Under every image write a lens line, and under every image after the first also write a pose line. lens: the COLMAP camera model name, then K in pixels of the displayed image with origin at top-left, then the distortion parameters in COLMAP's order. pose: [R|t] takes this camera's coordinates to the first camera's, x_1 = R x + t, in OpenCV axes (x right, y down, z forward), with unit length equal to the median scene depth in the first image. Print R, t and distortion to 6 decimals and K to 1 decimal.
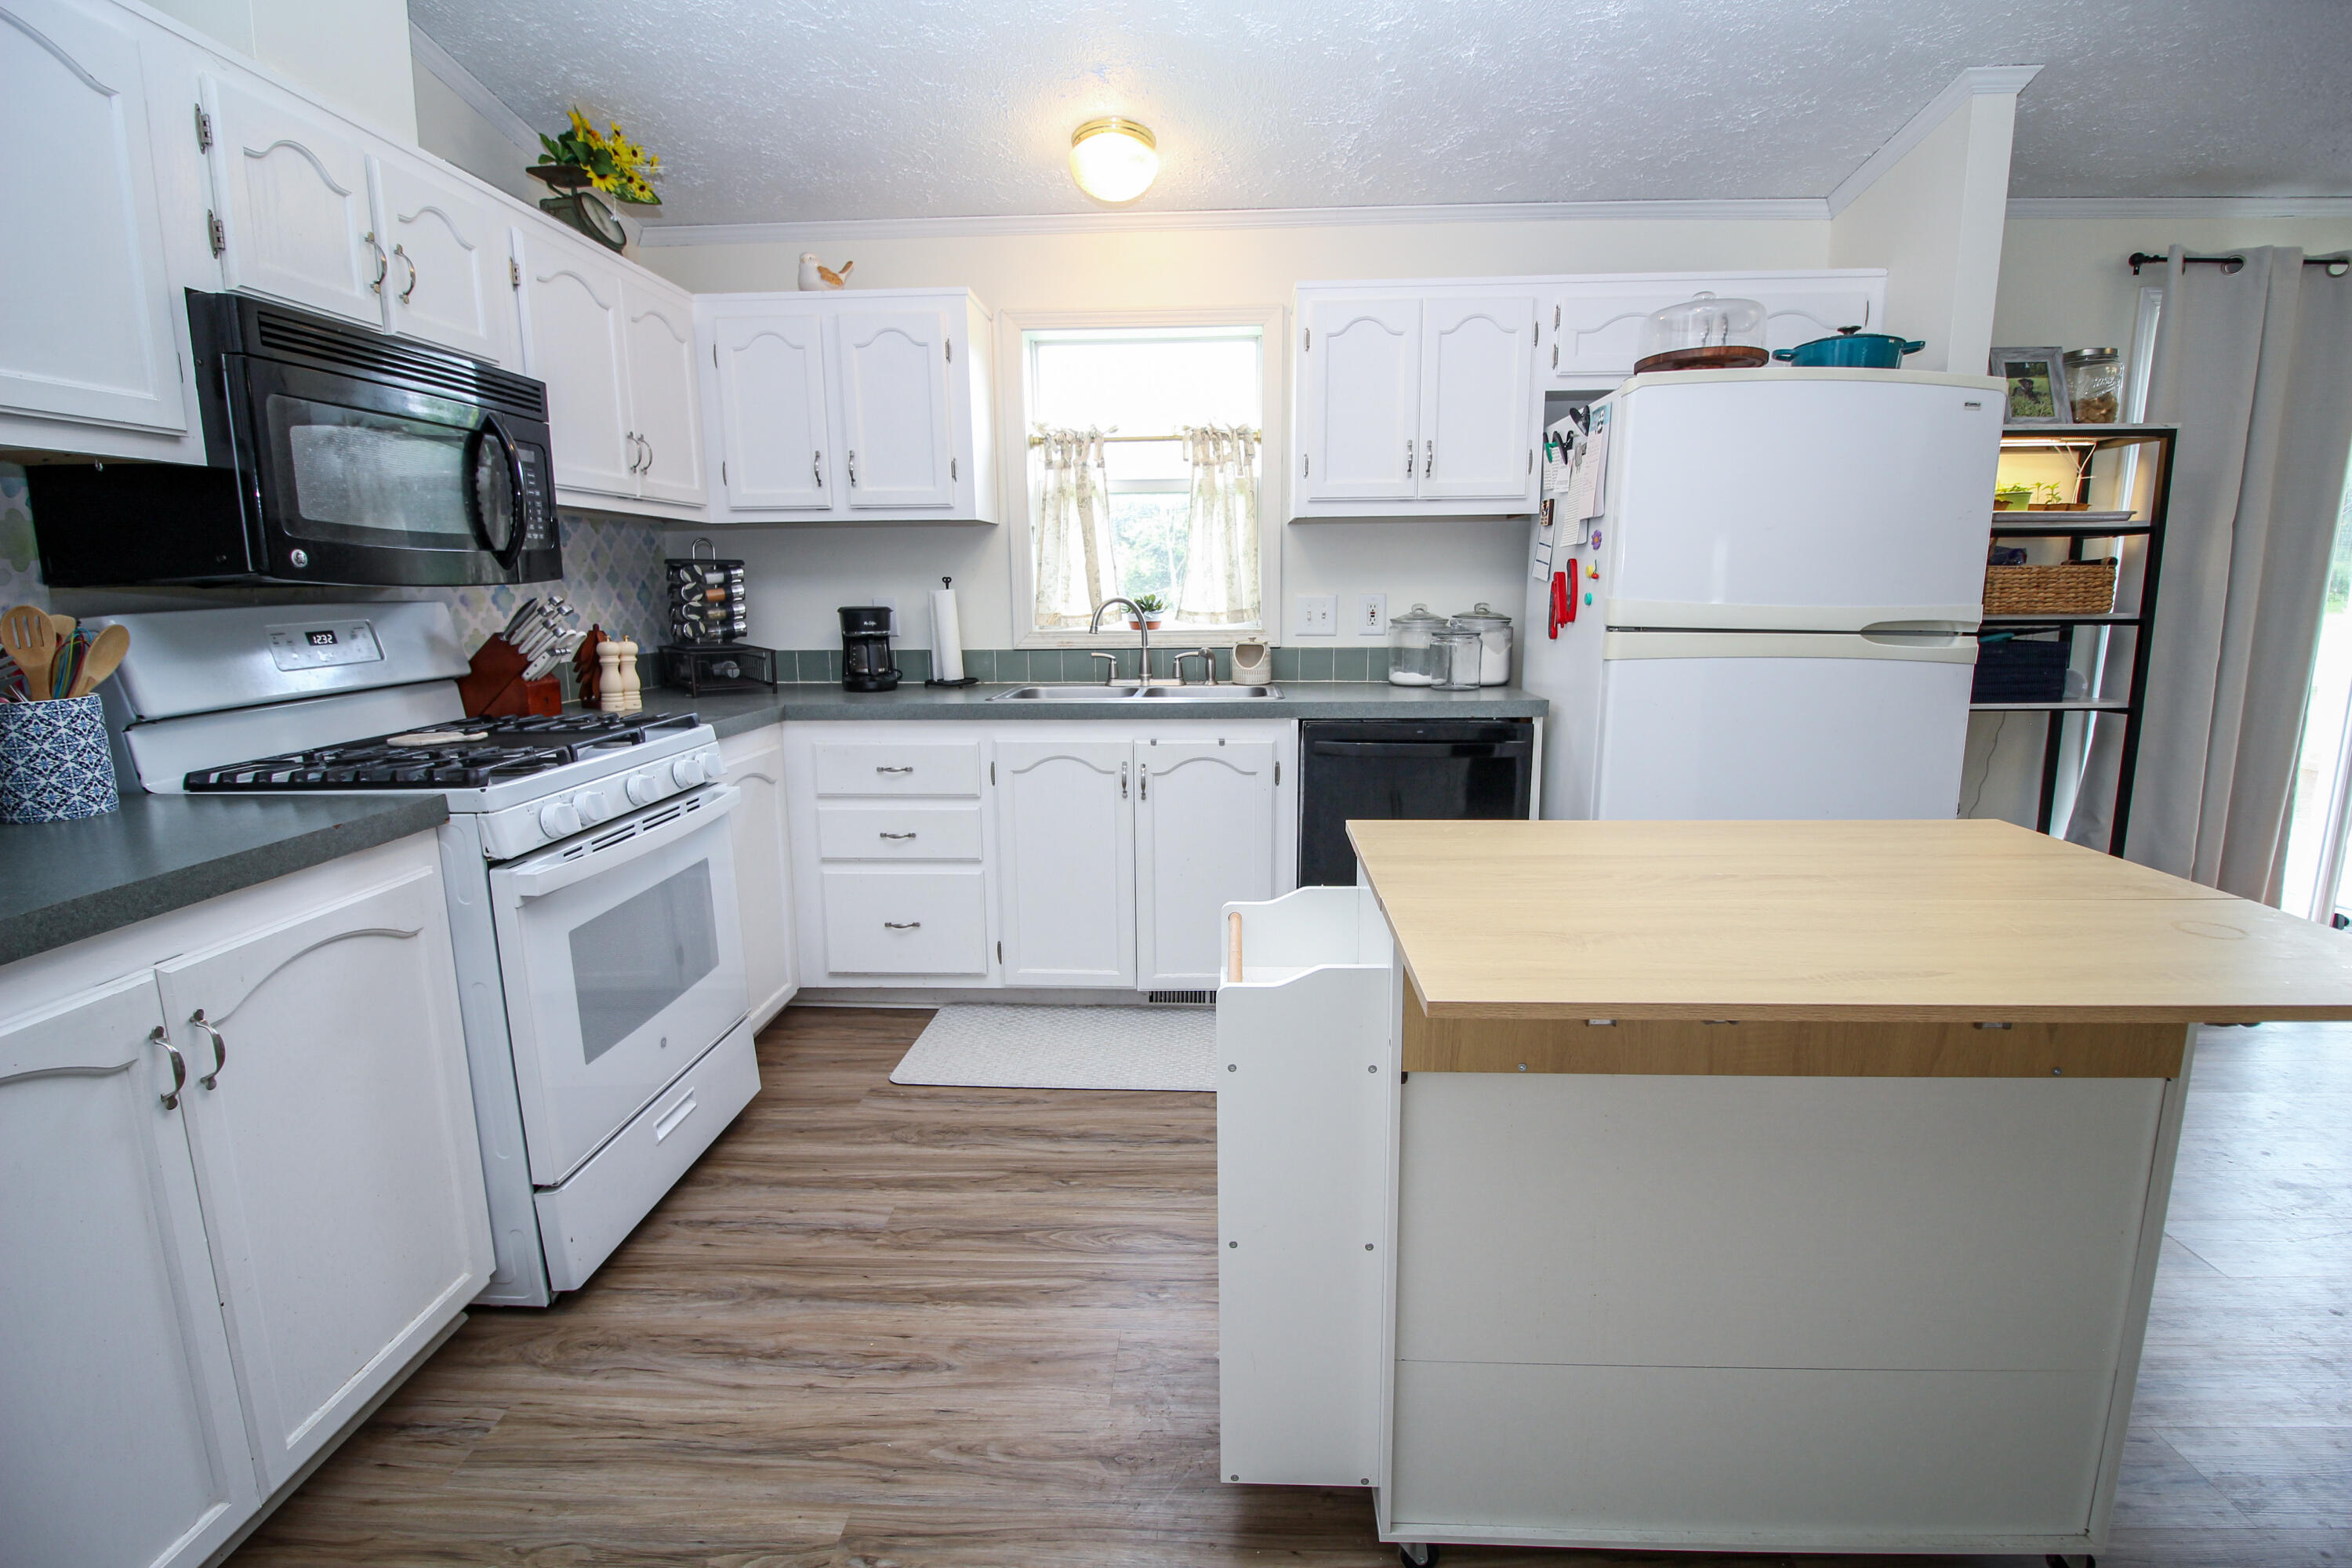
lens RADIAL K [[1091.0, 0, 1179.9], [0, 1091.0, 779.6], [0, 0, 1]] dist [0.000723, -0.012726]
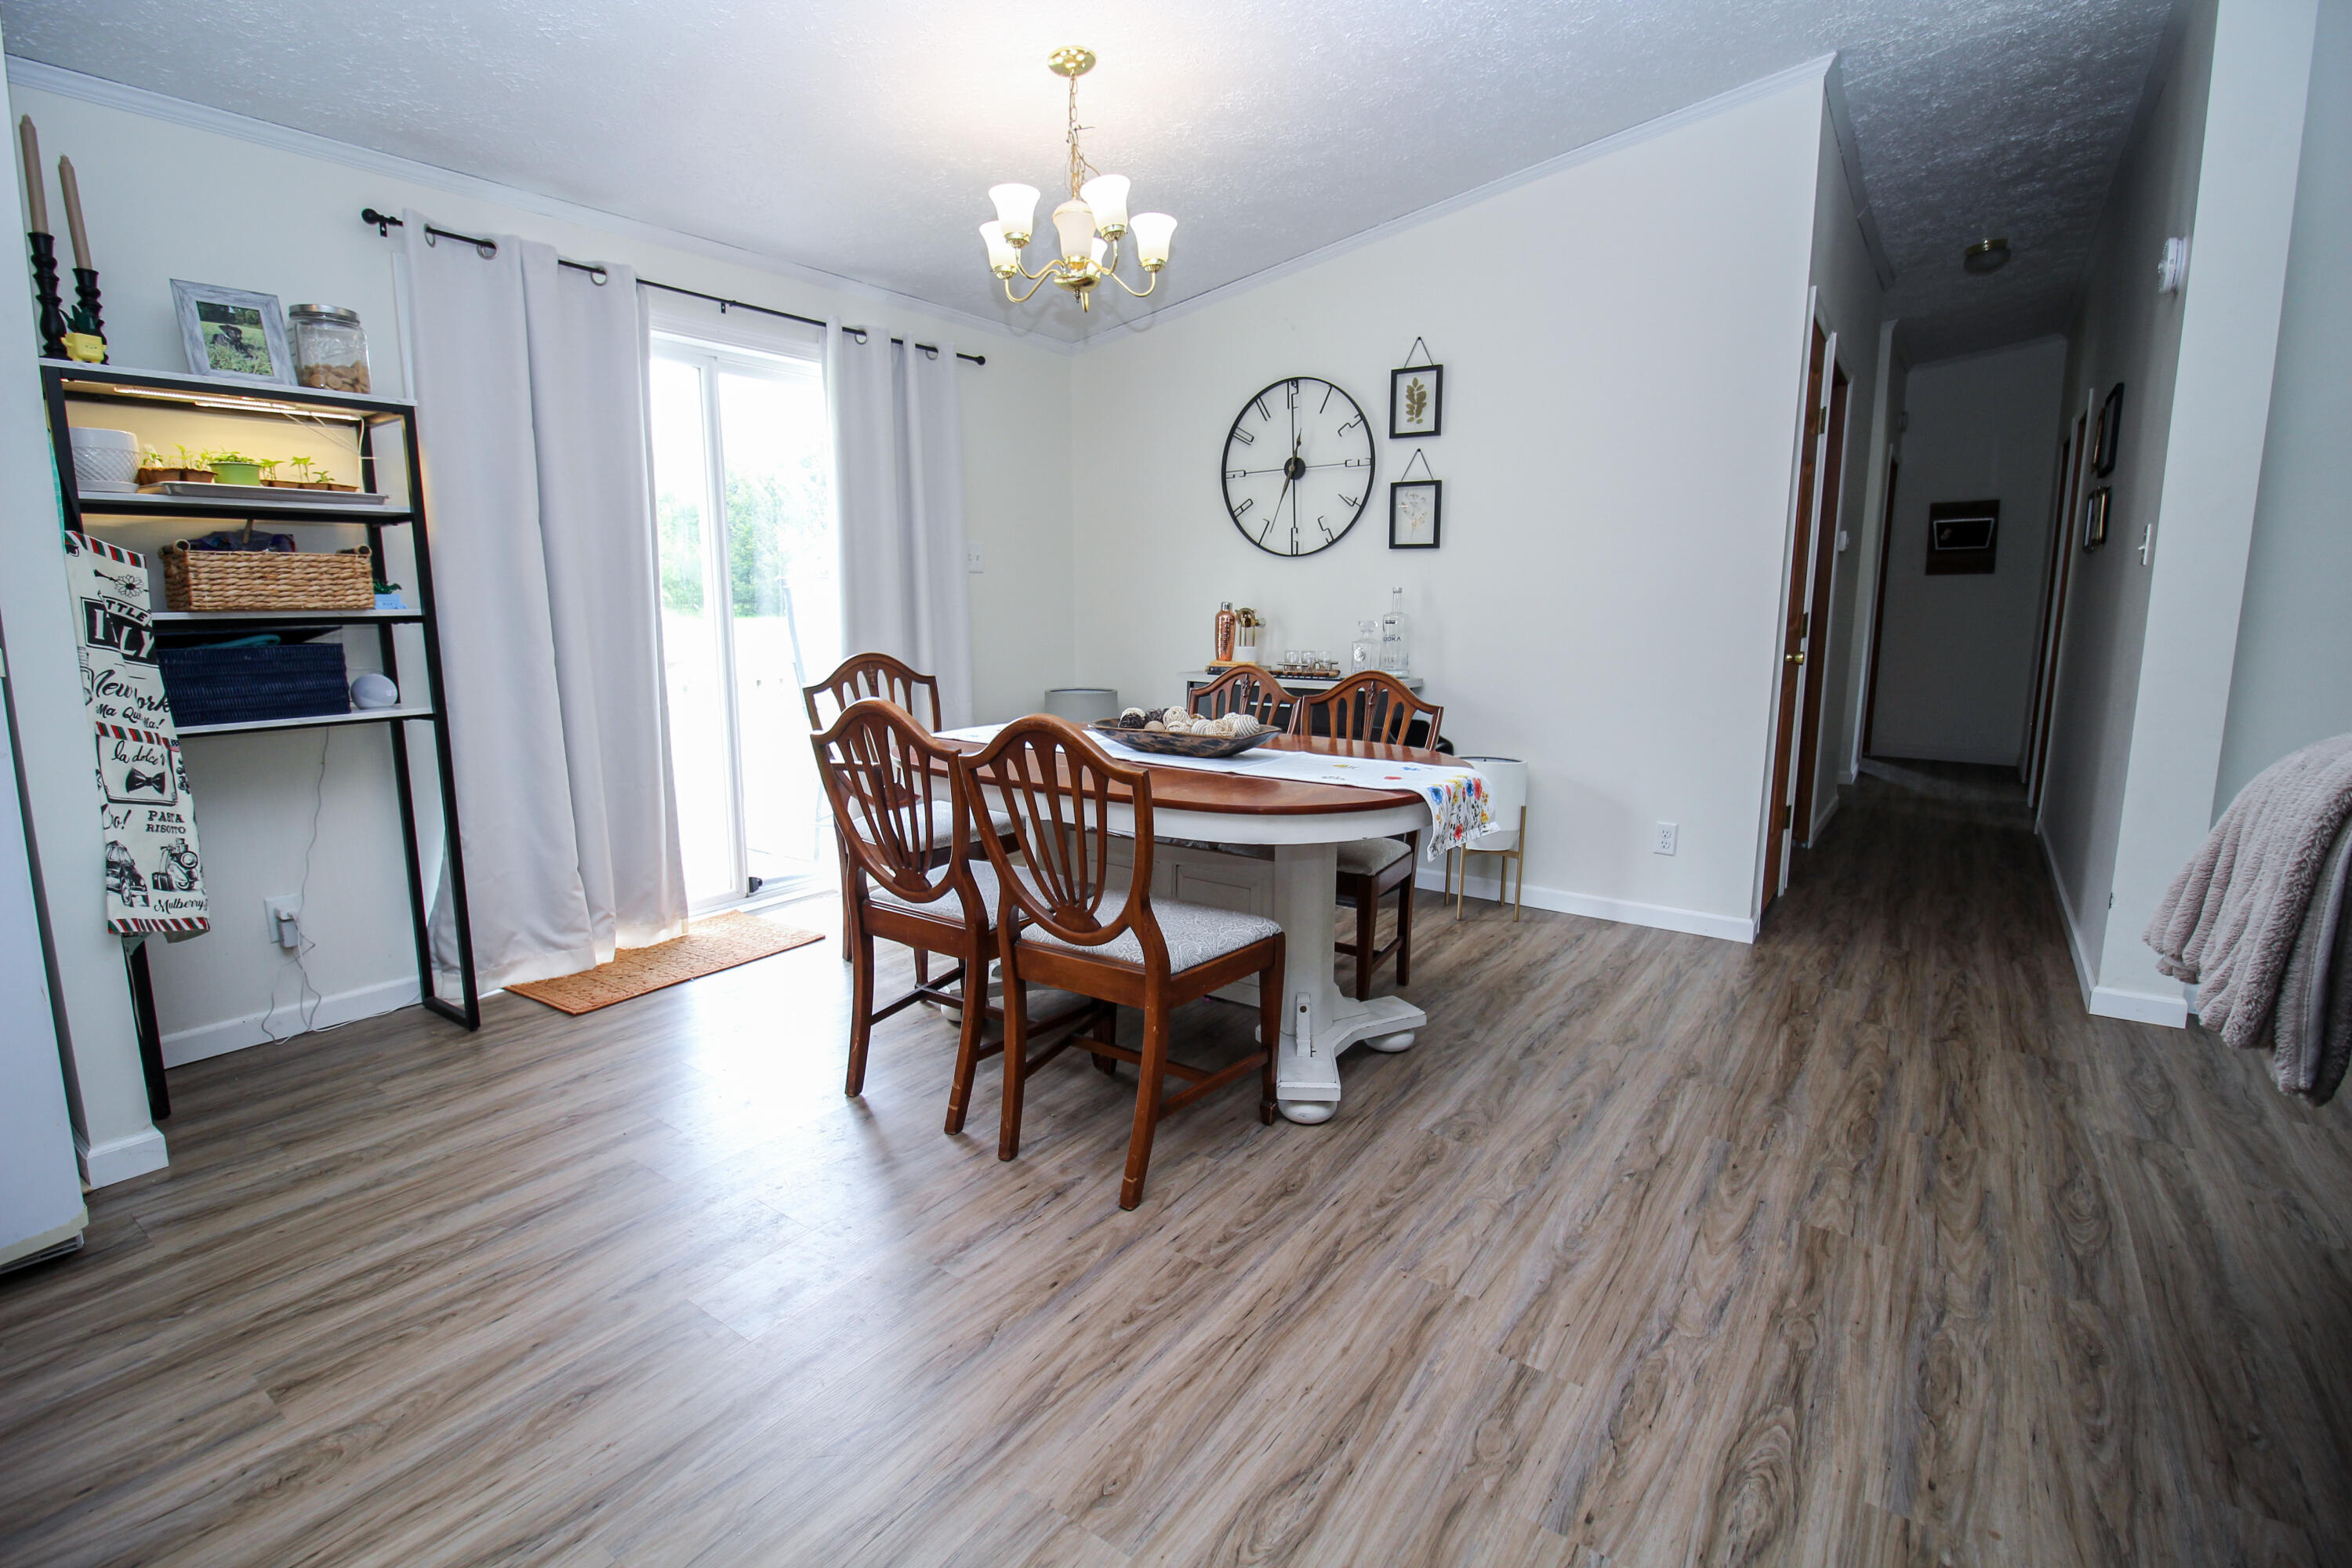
lens RADIAL K [[1091.0, 0, 1185.5], [0, 1091.0, 771.7], [0, 0, 1]] dist [0.000723, -0.012726]
pose [[0.539631, -0.121369, 0.833107, 0.507469], [0.140240, 0.988687, 0.053197, 0.024000], [-0.830139, 0.088128, 0.550548, -0.020825]]
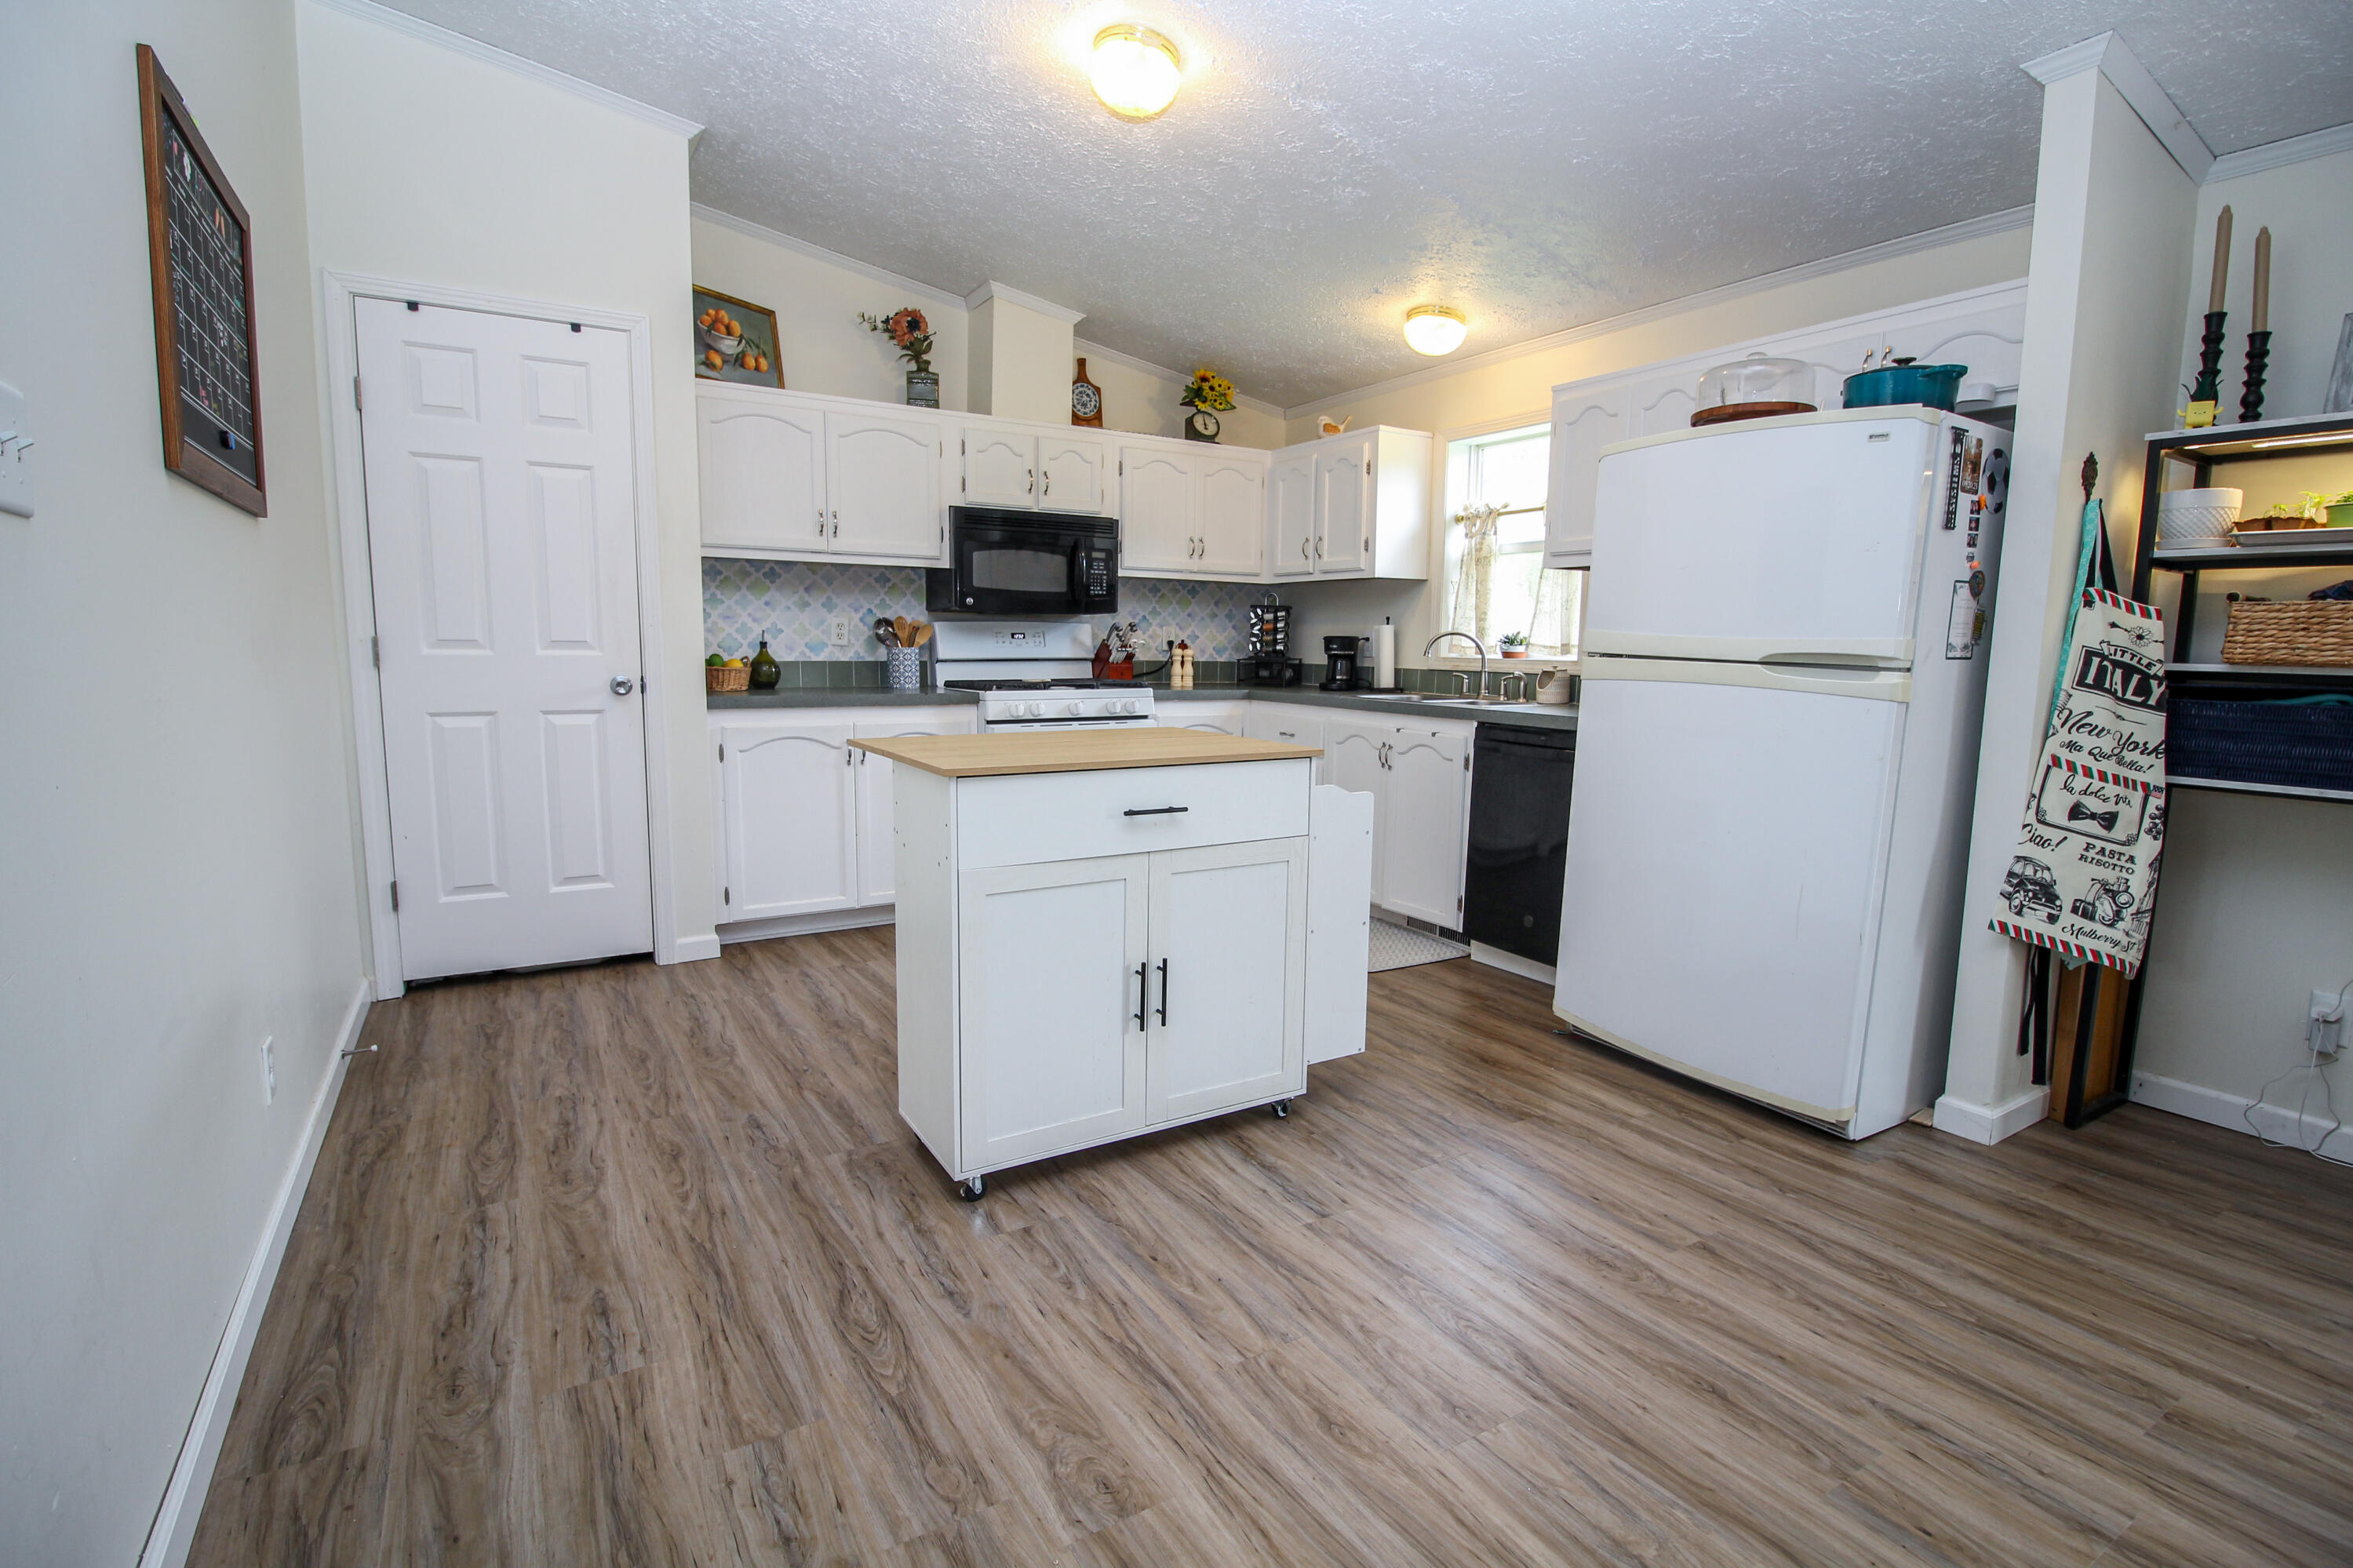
lens RADIAL K [[1091.4, 0, 1188.5], [0, 1091.4, 783.4], [0, 0, 1]] dist [0.000723, -0.012726]
pose [[0.563045, 0.125940, -0.816774, 1.061887], [-0.166640, 0.985321, 0.037054, 0.028814], [0.809451, 0.115244, 0.575767, -0.033495]]
